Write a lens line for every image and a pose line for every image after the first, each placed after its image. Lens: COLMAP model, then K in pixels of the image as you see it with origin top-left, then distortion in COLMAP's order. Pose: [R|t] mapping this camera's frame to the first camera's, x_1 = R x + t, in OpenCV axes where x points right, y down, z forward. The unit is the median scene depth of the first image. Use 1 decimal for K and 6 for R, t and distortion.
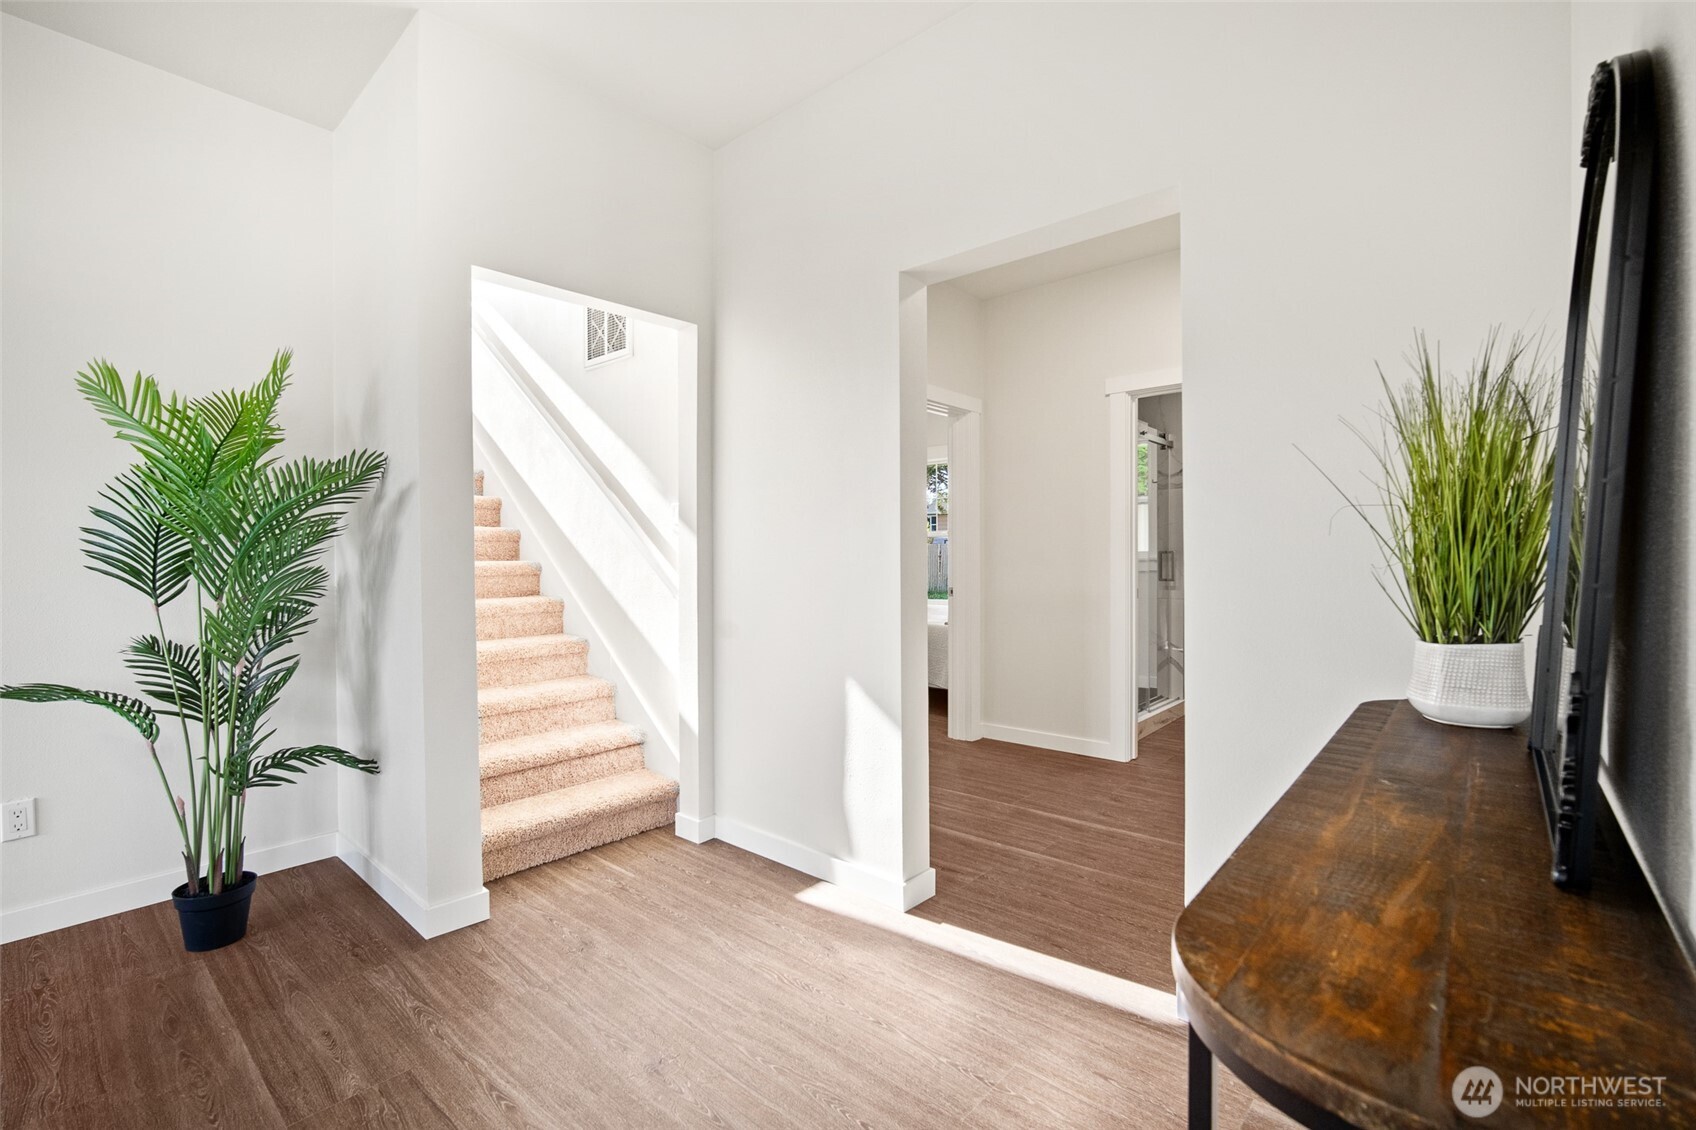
lens RADIAL K [[740.7, 0, 854.0], [0, 740.7, 560.1], [0, 0, 1]] dist [-0.013917, 0.004735]
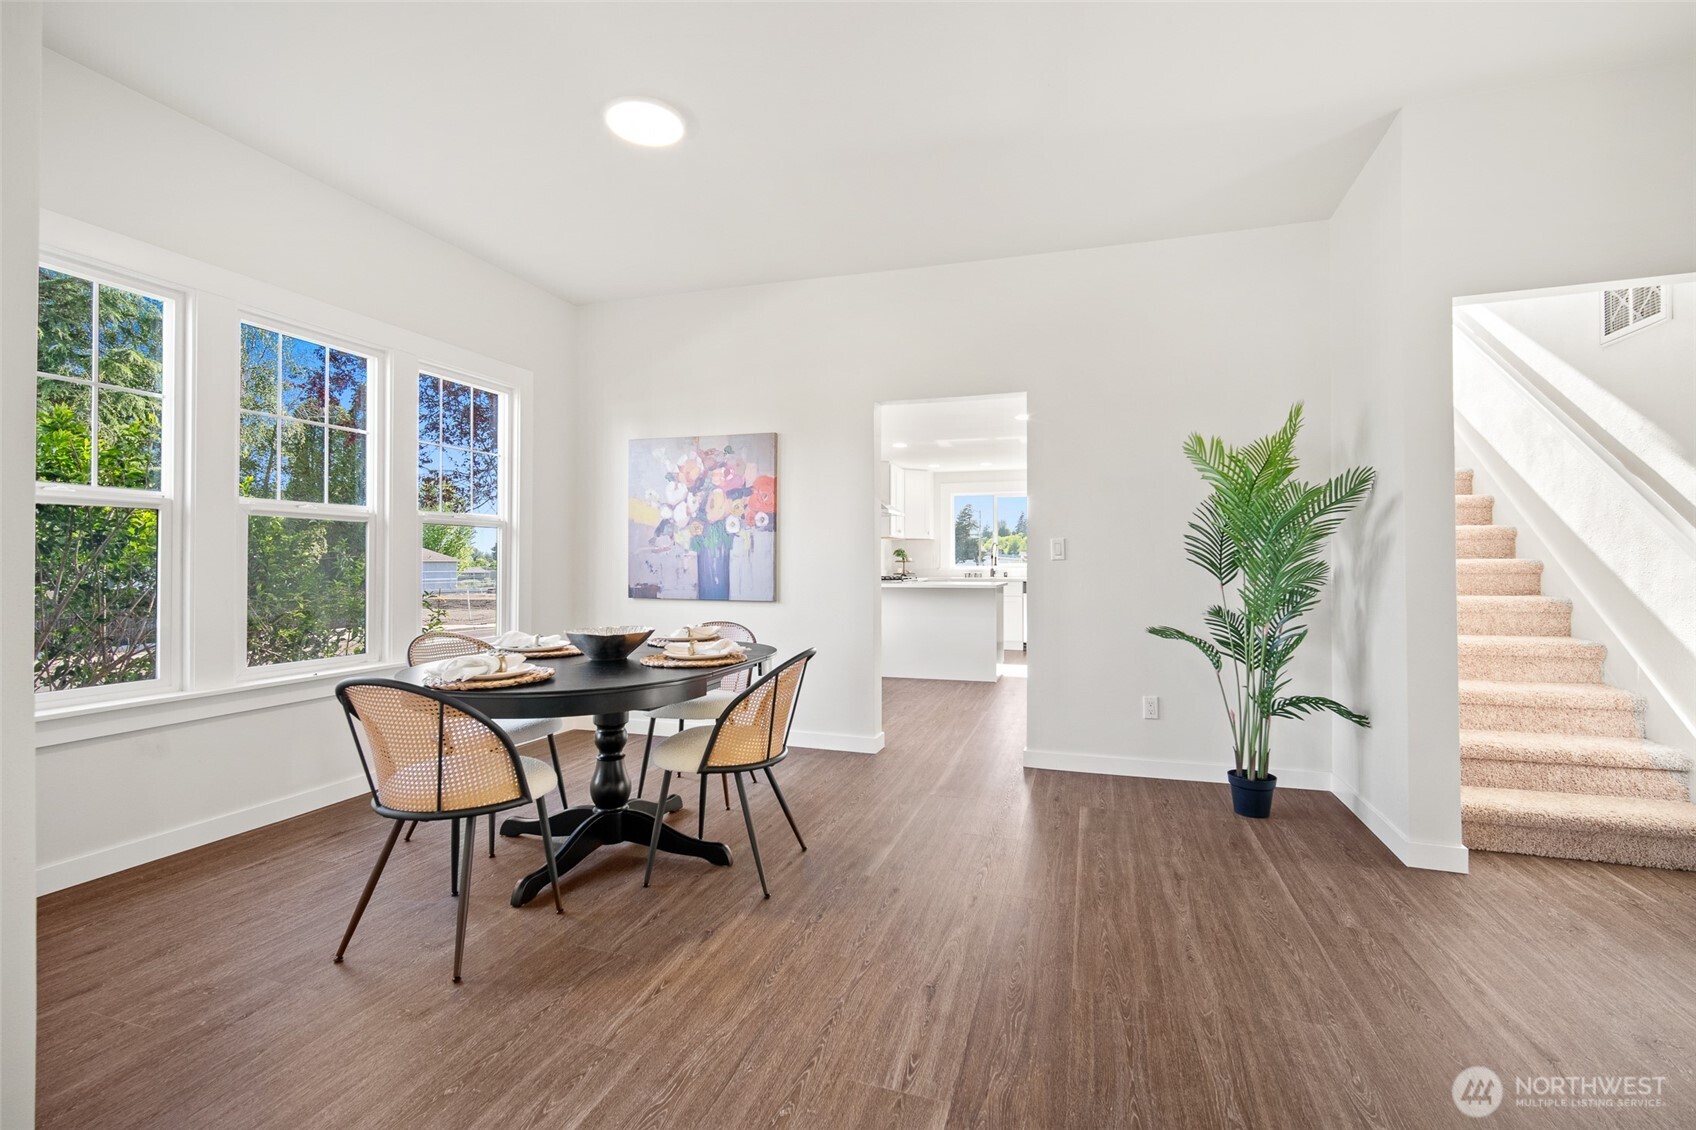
lens RADIAL K [[740.7, 0, 848.2], [0, 740.7, 560.7], [0, 0, 1]] dist [-0.013917, 0.004735]
pose [[0.382215, 0.000185, -0.924073, 0.176994], [-0.006152, 0.999978, -0.002345, 0.019017], [0.924053, 0.006582, 0.382208, -0.302419]]
